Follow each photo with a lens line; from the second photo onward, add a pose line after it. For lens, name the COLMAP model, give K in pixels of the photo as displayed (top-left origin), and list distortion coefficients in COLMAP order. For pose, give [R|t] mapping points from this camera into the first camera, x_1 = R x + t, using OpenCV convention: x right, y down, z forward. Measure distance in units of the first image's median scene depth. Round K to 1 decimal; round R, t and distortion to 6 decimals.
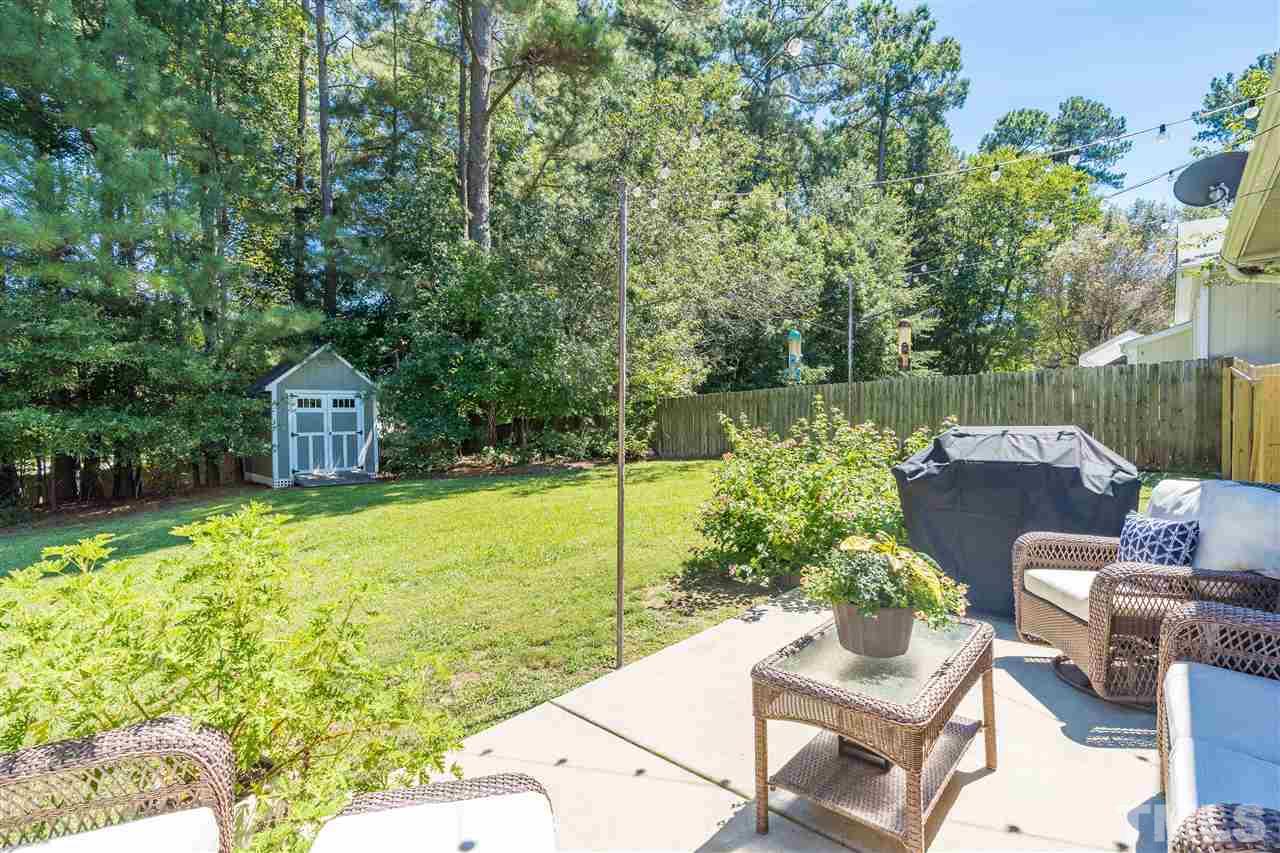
lens RADIAL K [[582.6, 0, 640.0], [0, 582.6, 426.5], [0, 0, 1]] dist [-0.018713, 0.000286]
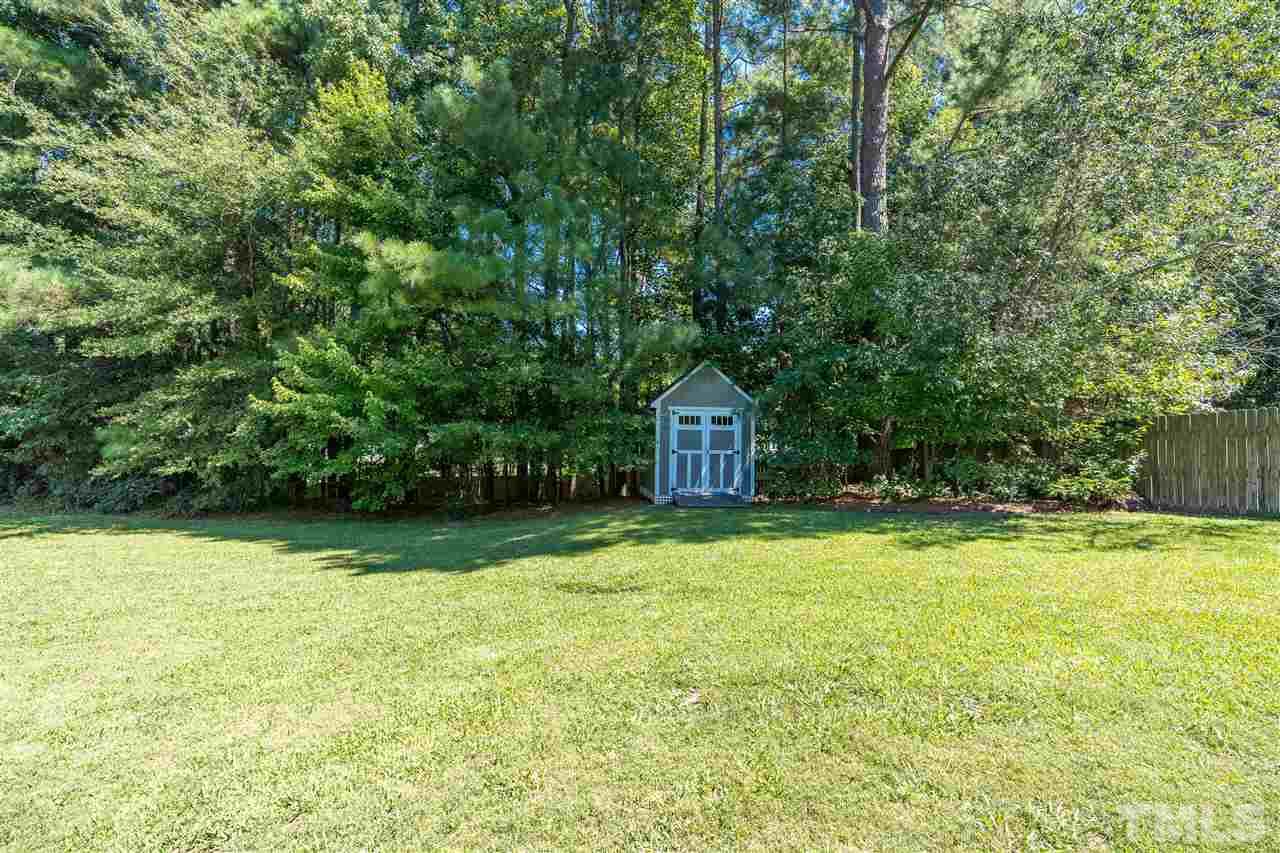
lens RADIAL K [[582.6, 0, 640.0], [0, 582.6, 426.5], [0, 0, 1]] dist [-0.018713, 0.000286]
pose [[0.787582, 0.009758, -0.616133, -0.023486], [-0.034846, 0.998980, -0.028722, 0.001676], [0.615224, 0.044091, 0.787118, 0.148292]]
